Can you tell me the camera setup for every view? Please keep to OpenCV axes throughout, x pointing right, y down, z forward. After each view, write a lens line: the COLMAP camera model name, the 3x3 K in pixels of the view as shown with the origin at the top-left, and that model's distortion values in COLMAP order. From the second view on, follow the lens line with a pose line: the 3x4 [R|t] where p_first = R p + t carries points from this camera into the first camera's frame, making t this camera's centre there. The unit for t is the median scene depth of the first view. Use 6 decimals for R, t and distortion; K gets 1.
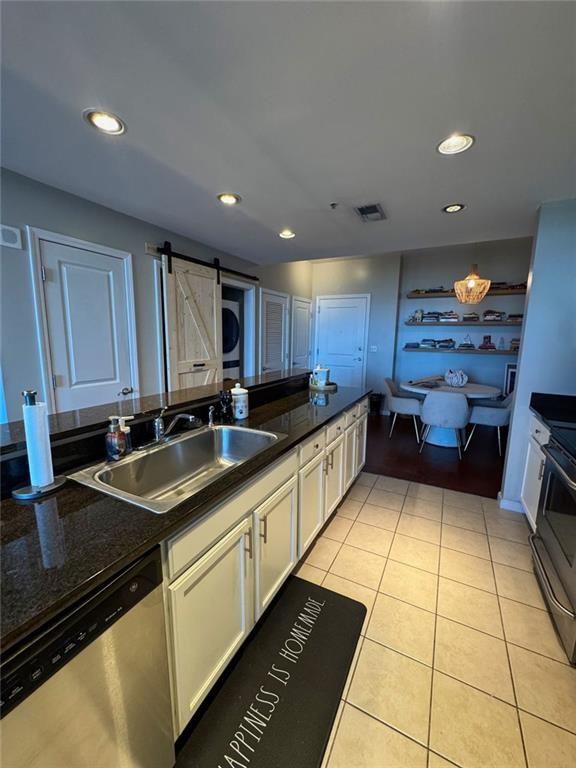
lens RADIAL K [[308.2, 0, 289.4], [0, 308.2, 384.4], [0, 0, 1]] dist [-0.001226, 0.000720]
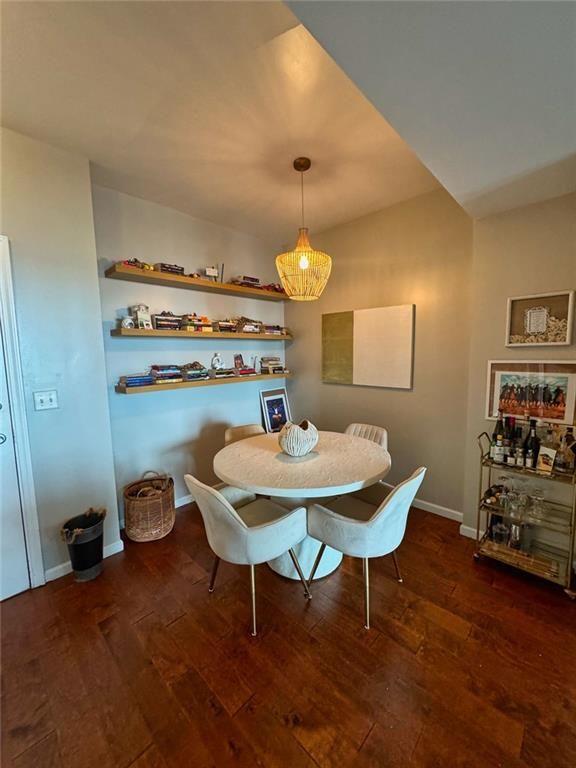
lens RADIAL K [[308.2, 0, 289.0], [0, 308.2, 384.3], [0, 0, 1]] dist [-0.001226, 0.000720]
pose [[0.280449, -0.118626, 0.952510, 0.025489], [0.177816, 0.981579, 0.069892, -0.151717], [-0.943255, 0.149771, 0.296377, 0.876198]]
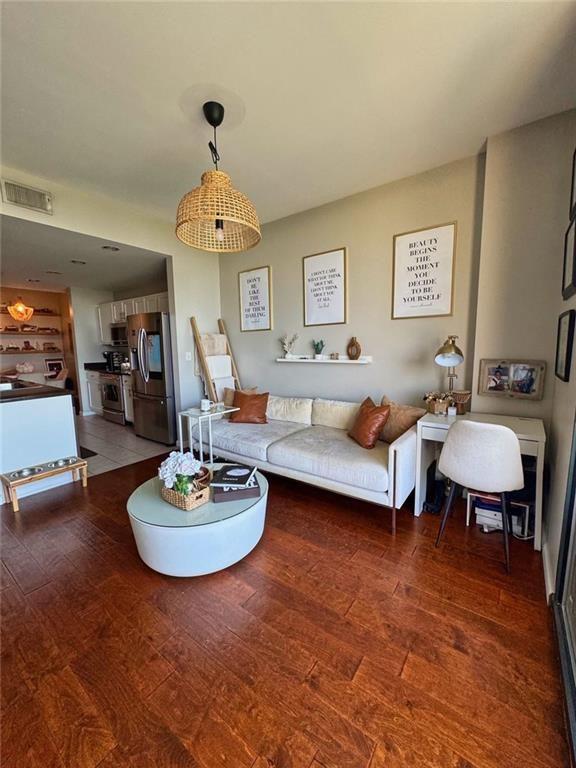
lens RADIAL K [[308.2, 0, 287.0], [0, 308.2, 384.3], [0, 0, 1]] dist [-0.001226, 0.000720]
pose [[0.152857, -0.143573, 0.977764, -0.810806], [0.171531, 0.978227, 0.116825, 0.109144], [-0.973248, 0.149859, 0.174156, -0.565857]]
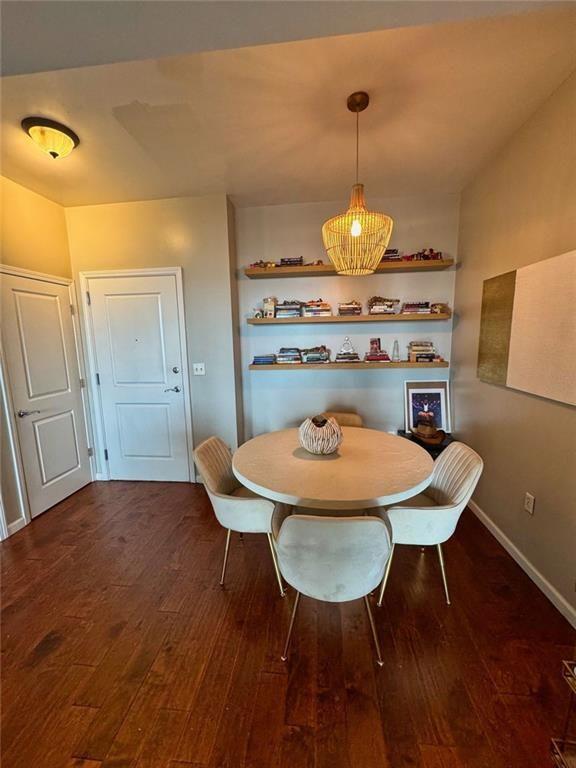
lens RADIAL K [[308.2, 0, 286.2], [0, 308.2, 384.2], [0, 0, 1]] dist [-0.001226, 0.000720]
pose [[0.930405, -0.088035, 0.355804, 0.306603], [0.093430, 0.995624, 0.002030, -0.105427], [-0.354426, 0.031354, 0.934558, 0.605171]]
